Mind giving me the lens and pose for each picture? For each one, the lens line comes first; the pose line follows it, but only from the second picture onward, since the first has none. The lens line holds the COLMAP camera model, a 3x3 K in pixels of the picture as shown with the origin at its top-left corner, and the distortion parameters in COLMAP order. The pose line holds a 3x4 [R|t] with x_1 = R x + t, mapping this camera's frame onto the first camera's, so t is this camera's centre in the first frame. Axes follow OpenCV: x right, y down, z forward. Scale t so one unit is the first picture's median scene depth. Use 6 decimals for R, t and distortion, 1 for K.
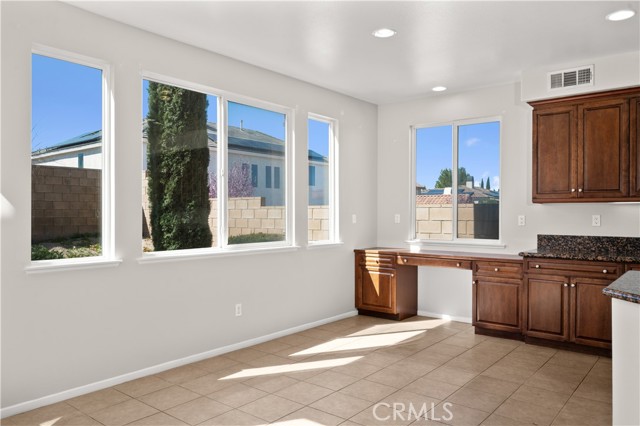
lens RADIAL K [[457.4, 0, 318.8], [0, 457.4, 210.6], [0, 0, 1]] dist [-0.011986, -0.003625]
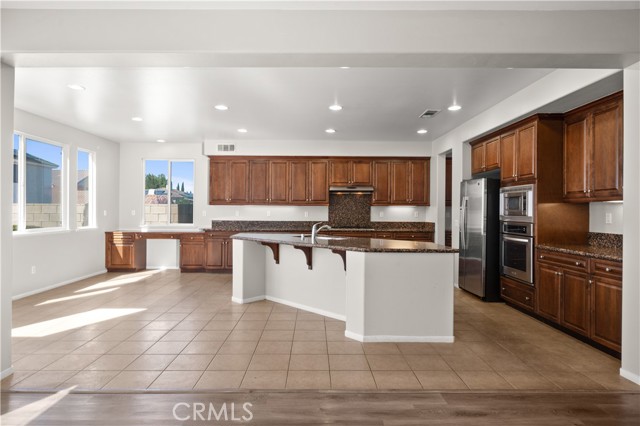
lens RADIAL K [[374.1, 0, 318.7], [0, 374.1, 208.8], [0, 0, 1]] dist [-0.002464, 0.000158]
pose [[0.759212, 0.003643, 0.650833, -0.217842], [-0.007419, 0.999968, 0.003057, -0.006578], [-0.650801, -0.007150, 0.759214, -0.516121]]
